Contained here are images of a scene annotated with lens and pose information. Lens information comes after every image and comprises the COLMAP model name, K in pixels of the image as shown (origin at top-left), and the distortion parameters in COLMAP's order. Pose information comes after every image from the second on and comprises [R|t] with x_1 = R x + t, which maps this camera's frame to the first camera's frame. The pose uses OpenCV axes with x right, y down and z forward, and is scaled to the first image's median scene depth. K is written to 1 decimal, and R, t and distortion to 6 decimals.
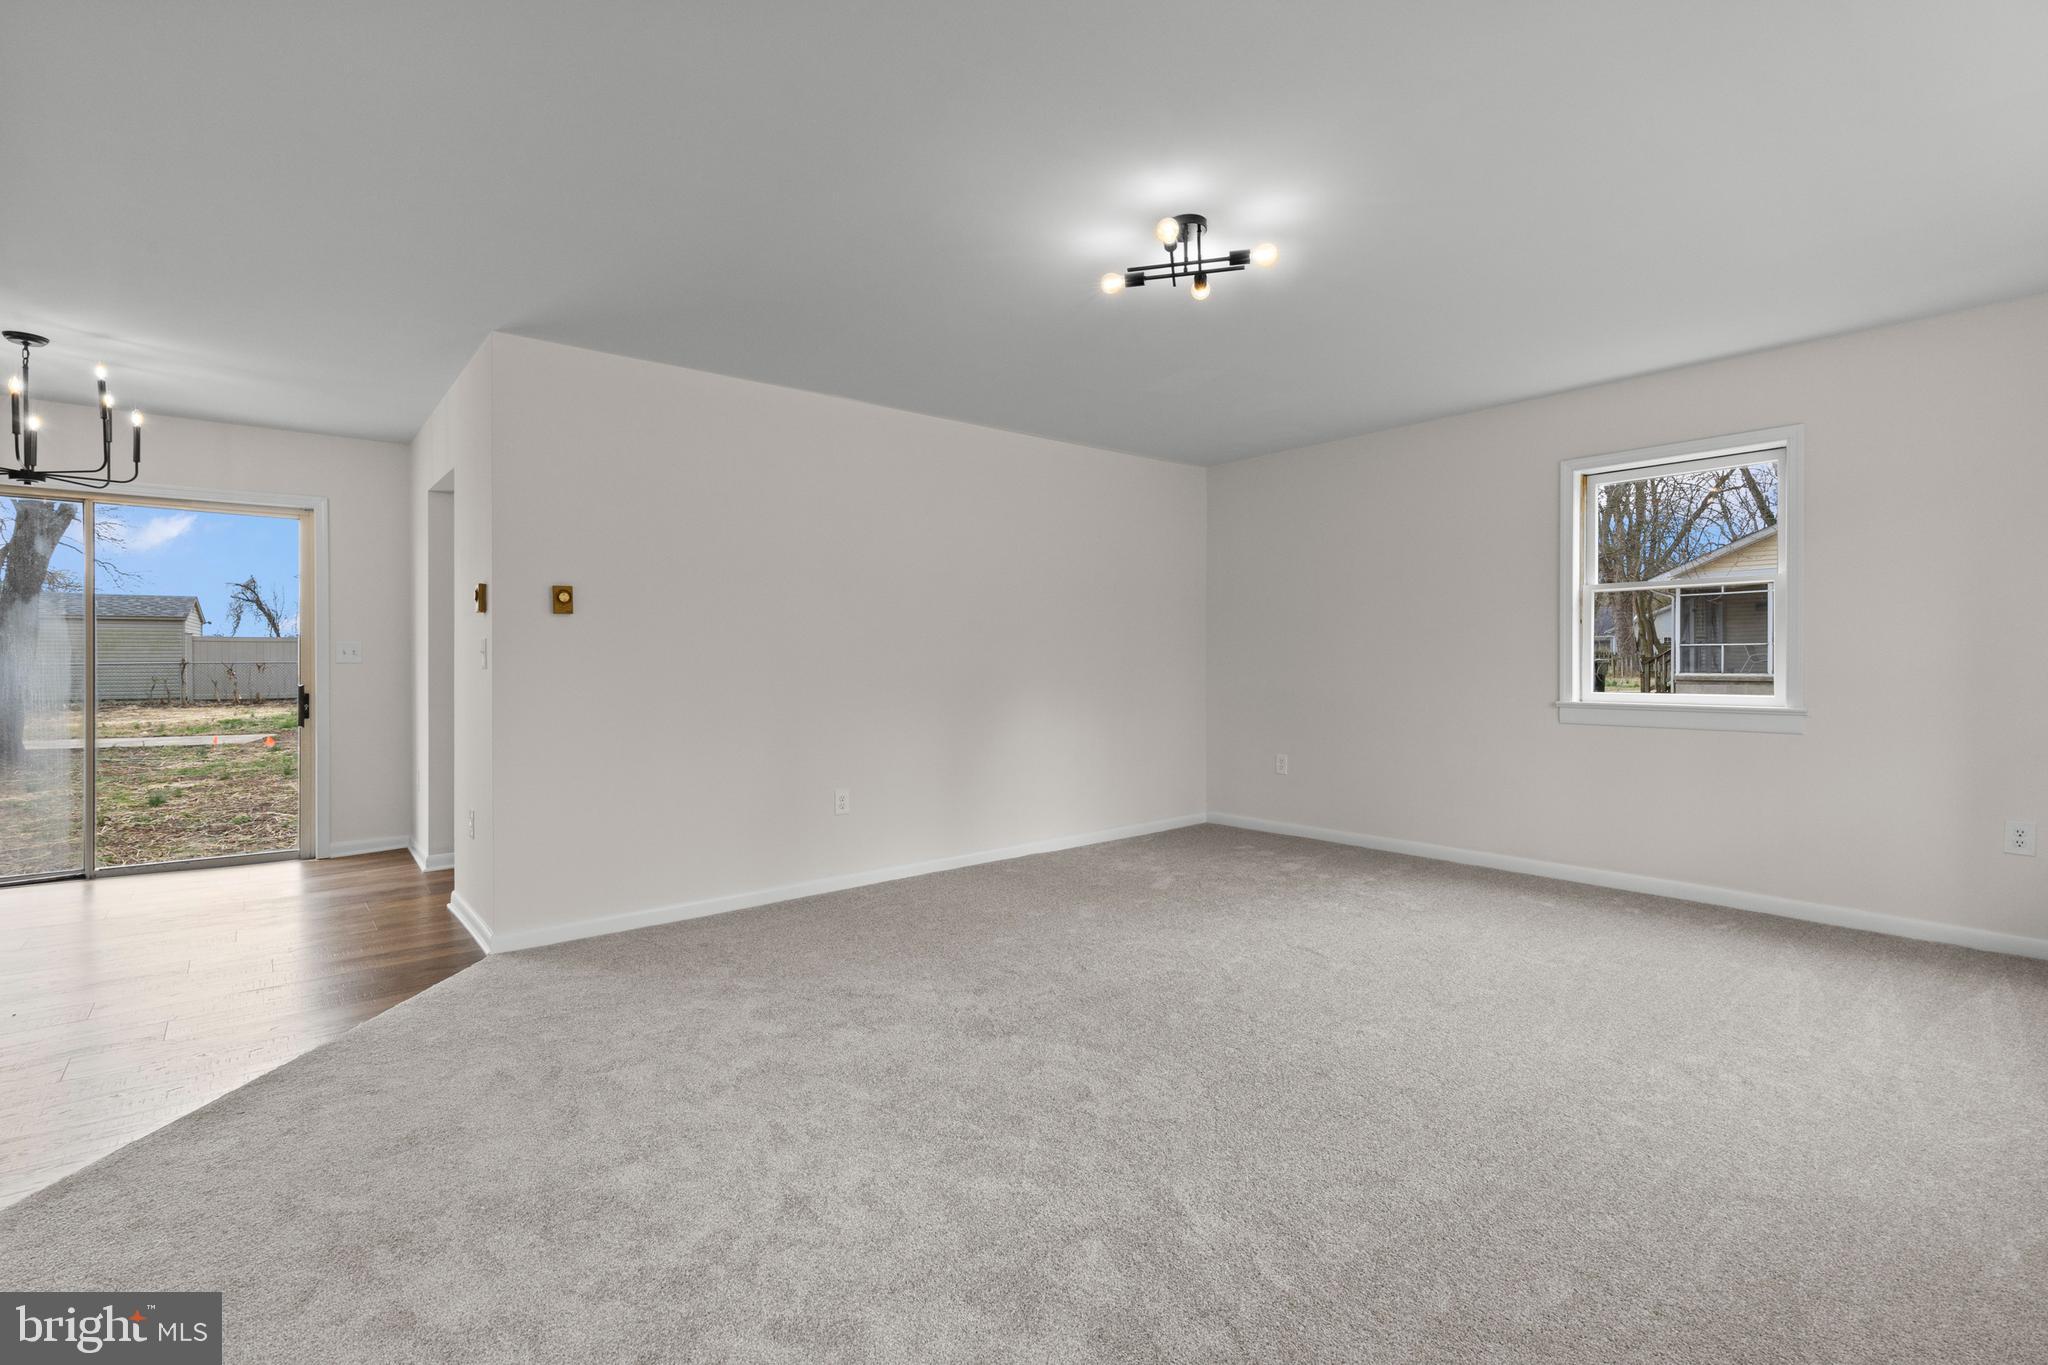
lens RADIAL K [[914.7, 0, 1023.4], [0, 914.7, 672.3], [0, 0, 1]] dist [-0.000522, -0.000206]
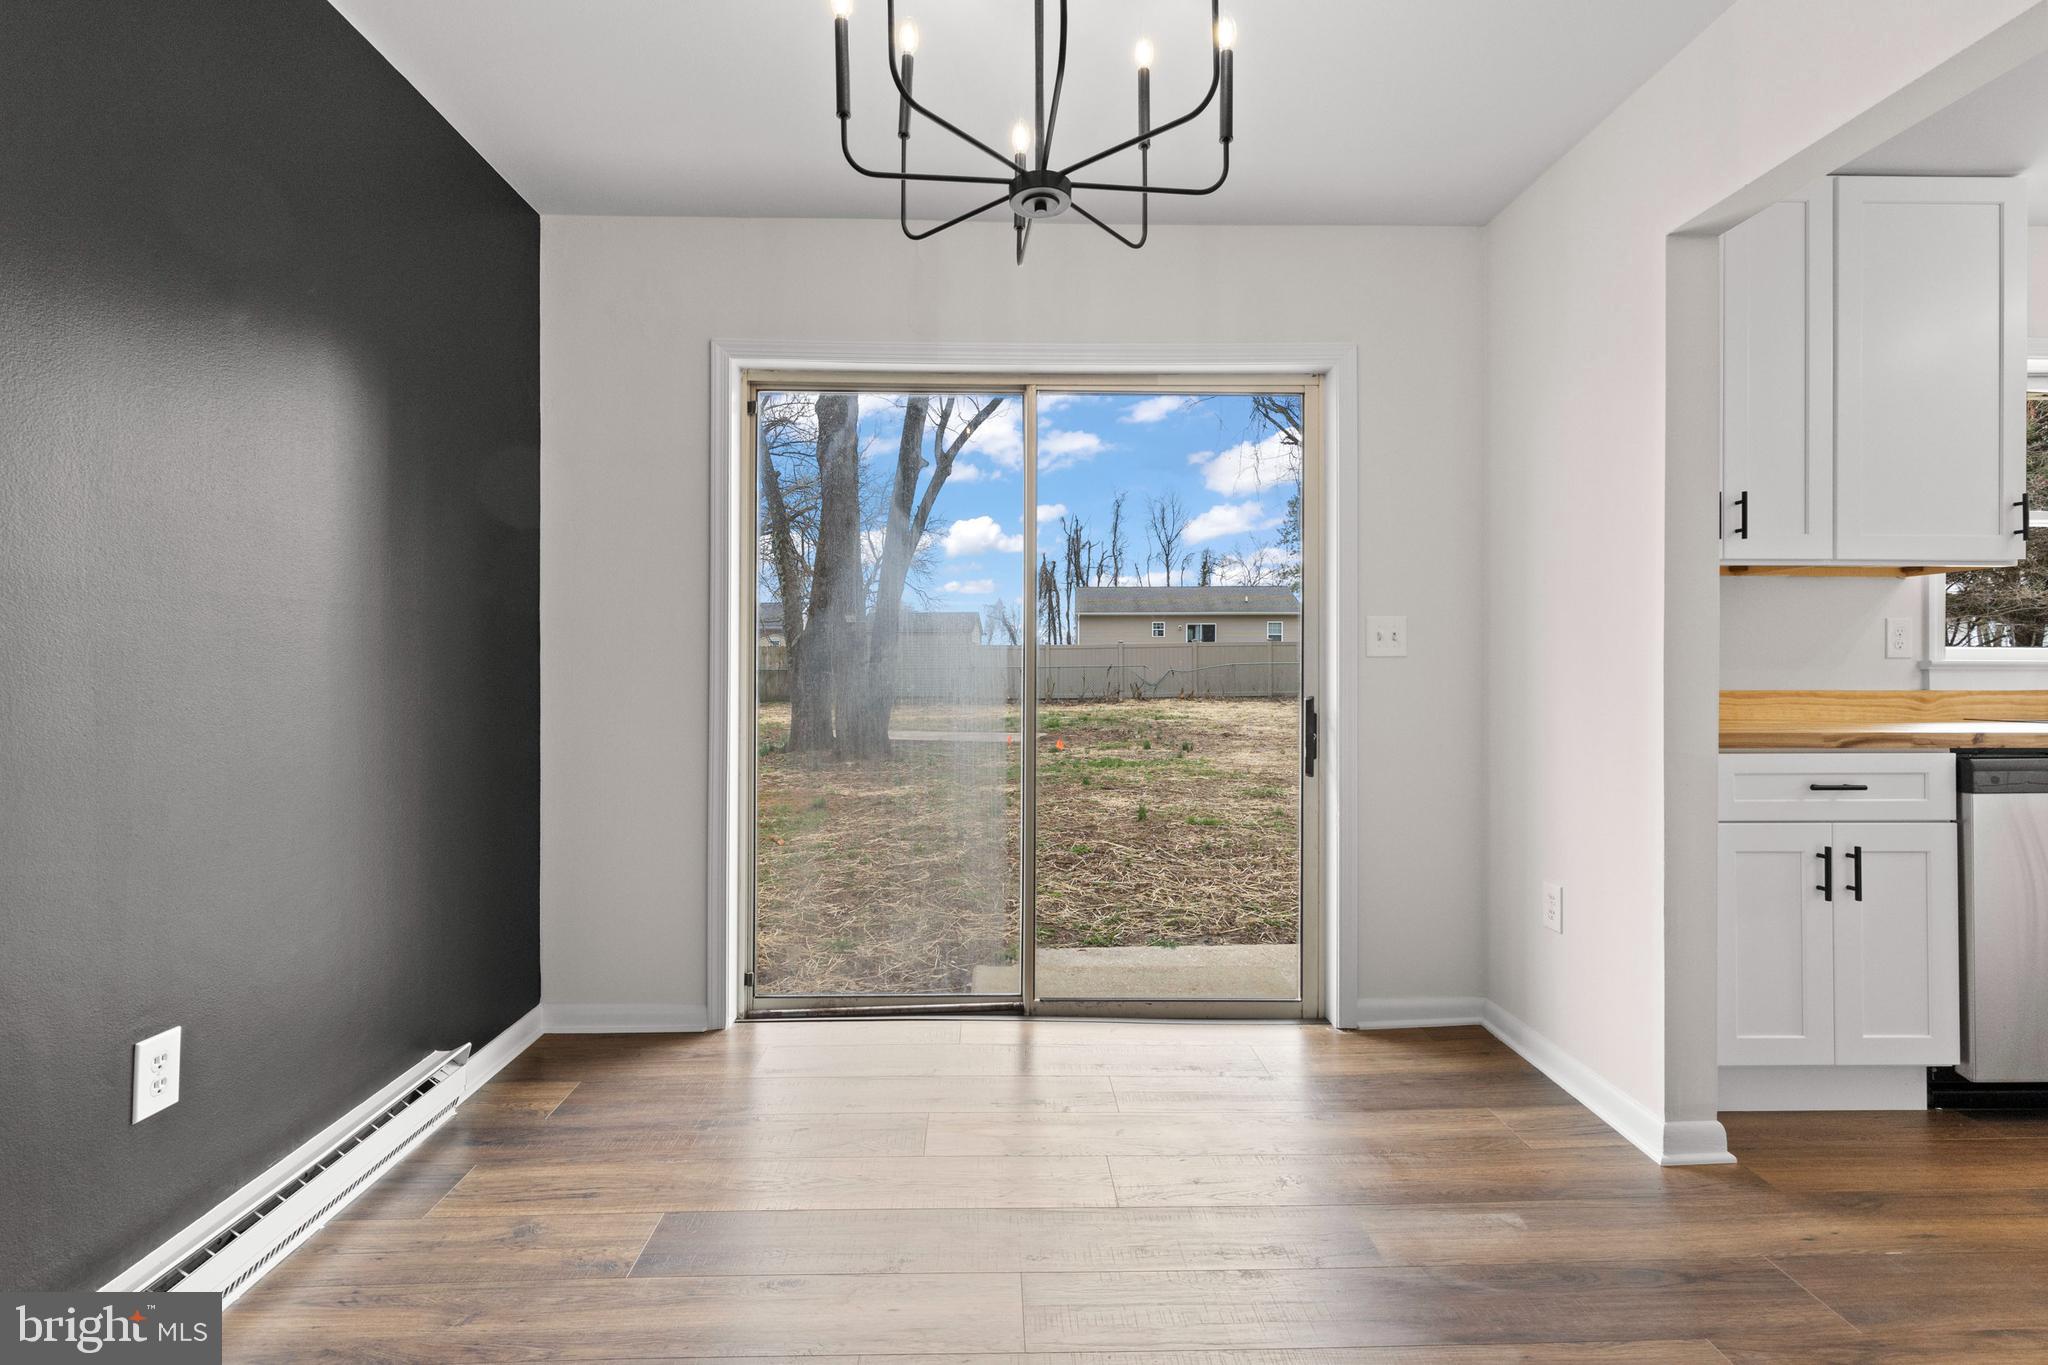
lens RADIAL K [[918.1, 0, 1019.9], [0, 918.1, 665.6], [0, 0, 1]] dist [0.002153, -0.000024]
pose [[0.783445, -0.000936, -0.621460, -0.549382], [-0.007802, 0.999905, -0.011342, 0.002375], [0.621412, 0.013734, 0.783364, 0.439418]]
